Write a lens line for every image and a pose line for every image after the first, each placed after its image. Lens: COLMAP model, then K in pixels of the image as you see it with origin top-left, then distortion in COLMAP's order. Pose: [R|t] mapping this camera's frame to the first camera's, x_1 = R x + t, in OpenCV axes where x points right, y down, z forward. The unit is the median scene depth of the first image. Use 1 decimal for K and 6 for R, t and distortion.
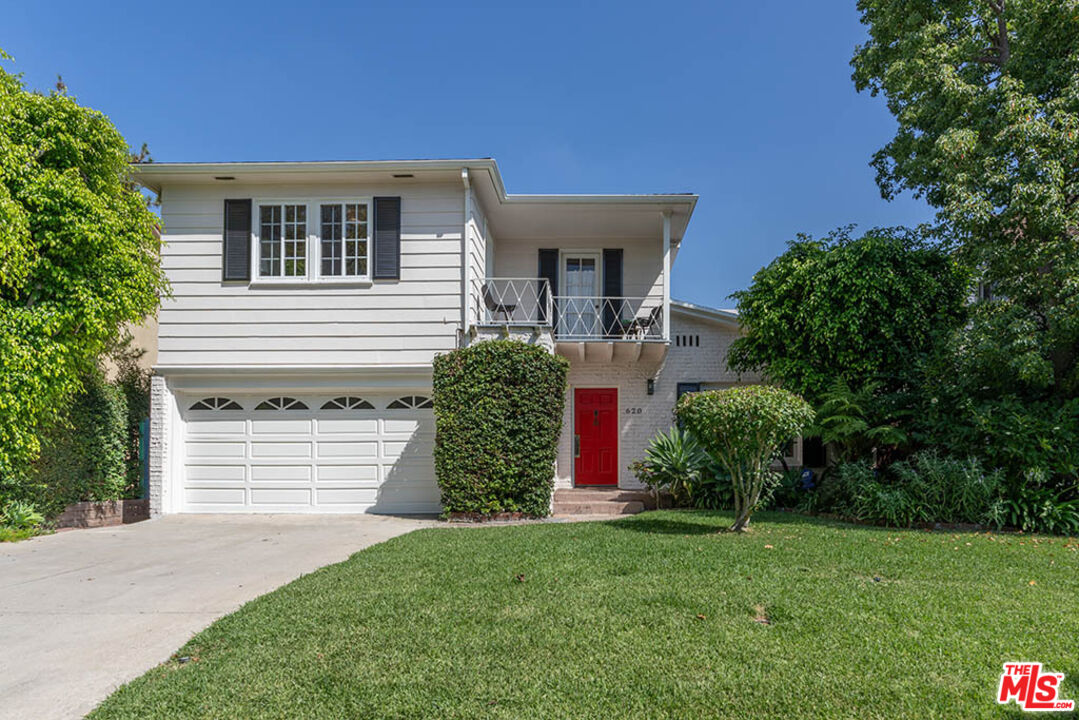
lens RADIAL K [[567.8, 0, 580.5], [0, 567.8, 458.0], [0, 0, 1]] dist [-0.003333, 0.000263]
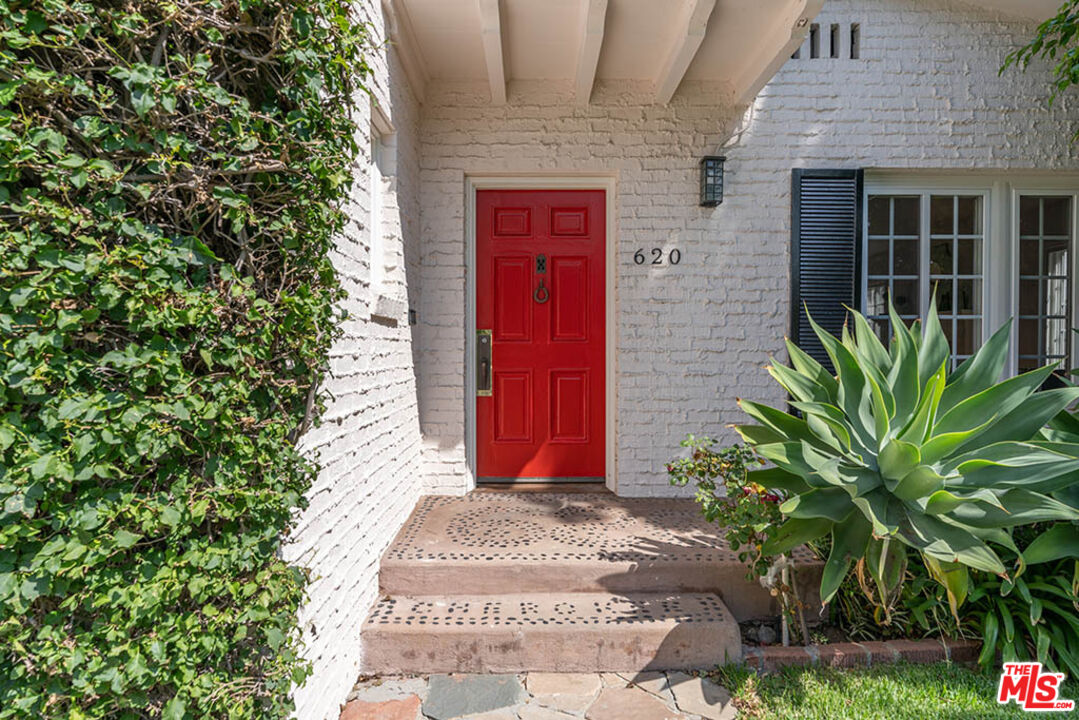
lens RADIAL K [[621.1, 0, 539.5], [0, 621.1, 360.0], [0, 0, 1]] dist [0.000336, 0.000598]
pose [[0.999559, -0.001128, 0.029666, 0.019427], [-0.000104, 0.999140, 0.041472, -0.047575], [-0.029687, -0.041456, 0.998699, 0.795553]]
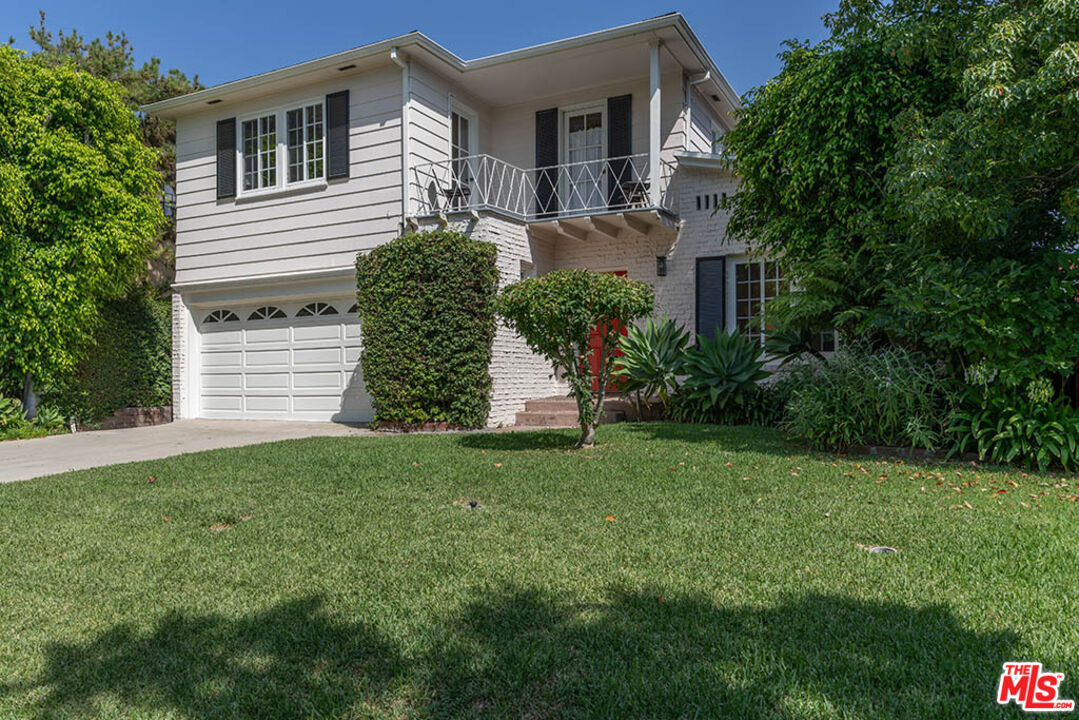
lens RADIAL K [[729.3, 0, 539.4], [0, 729.3, 366.3], [0, 0, 1]] dist [0.004640, 0.001578]
pose [[0.903626, -0.017194, -0.427978, 0.489066], [0.022839, 0.999707, 0.008059, 0.001130], [0.427714, -0.017057, 0.903753, 0.021430]]
